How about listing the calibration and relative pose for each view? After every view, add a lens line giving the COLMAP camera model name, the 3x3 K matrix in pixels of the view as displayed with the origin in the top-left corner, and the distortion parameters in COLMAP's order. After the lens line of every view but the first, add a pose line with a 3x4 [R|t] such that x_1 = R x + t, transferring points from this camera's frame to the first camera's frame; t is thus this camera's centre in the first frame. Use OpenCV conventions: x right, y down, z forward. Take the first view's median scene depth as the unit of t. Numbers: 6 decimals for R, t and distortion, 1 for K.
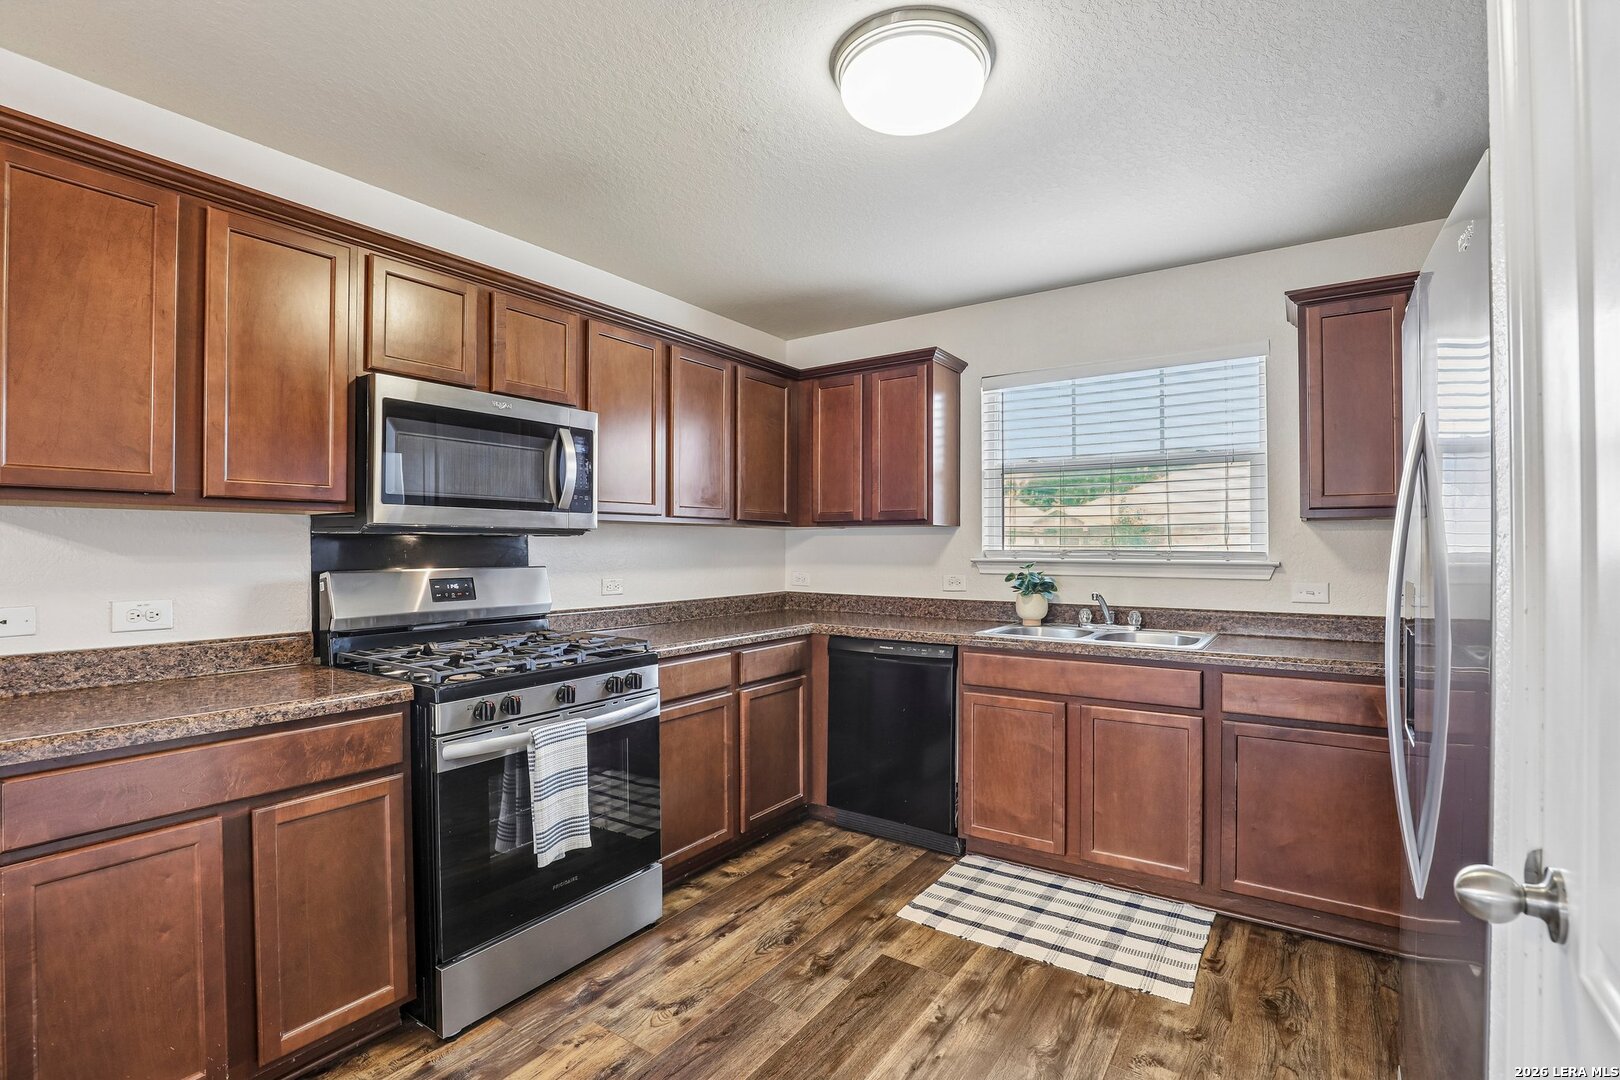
lens RADIAL K [[744.6, 0, 813.2], [0, 744.6, 545.7], [0, 0, 1]] dist [-0.032447, 0.004473]
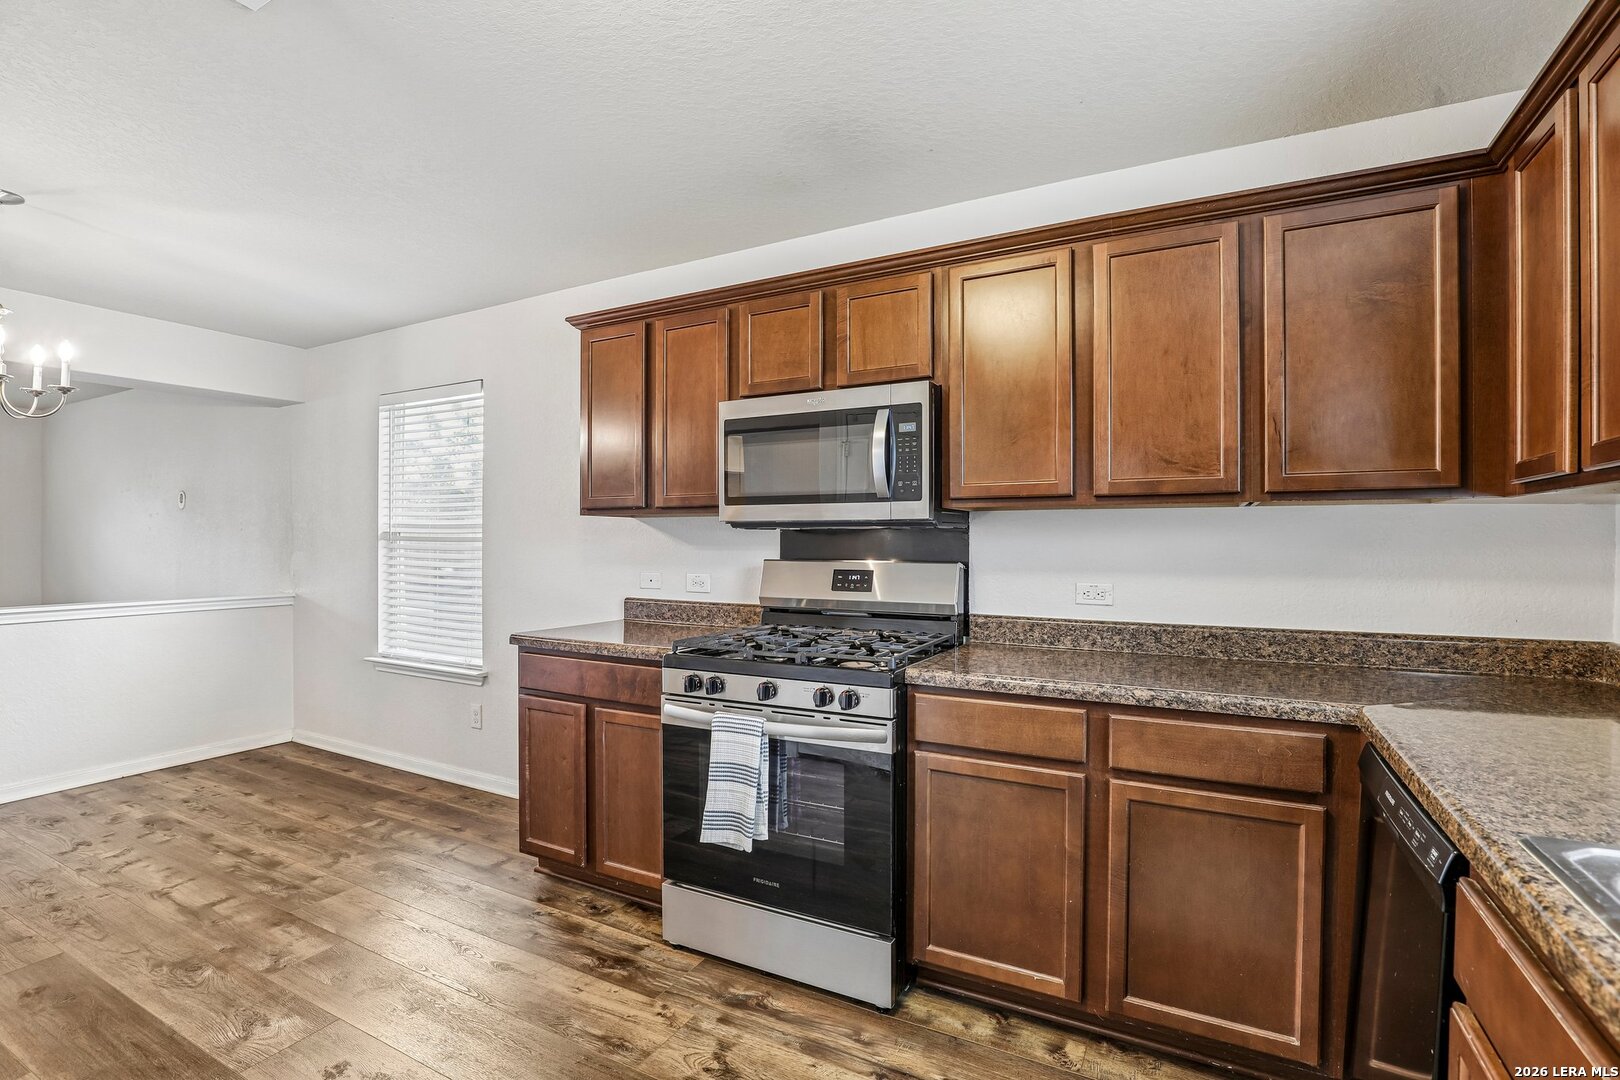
lens RADIAL K [[744.6, 0, 812.9], [0, 744.6, 543.7], [0, 0, 1]] dist [-0.032447, 0.004473]
pose [[0.114825, 0.004969, -0.993373, 0.328671], [0.000600, 0.999987, 0.005071, 0.000710], [0.993386, -0.001178, 0.114820, 0.482701]]
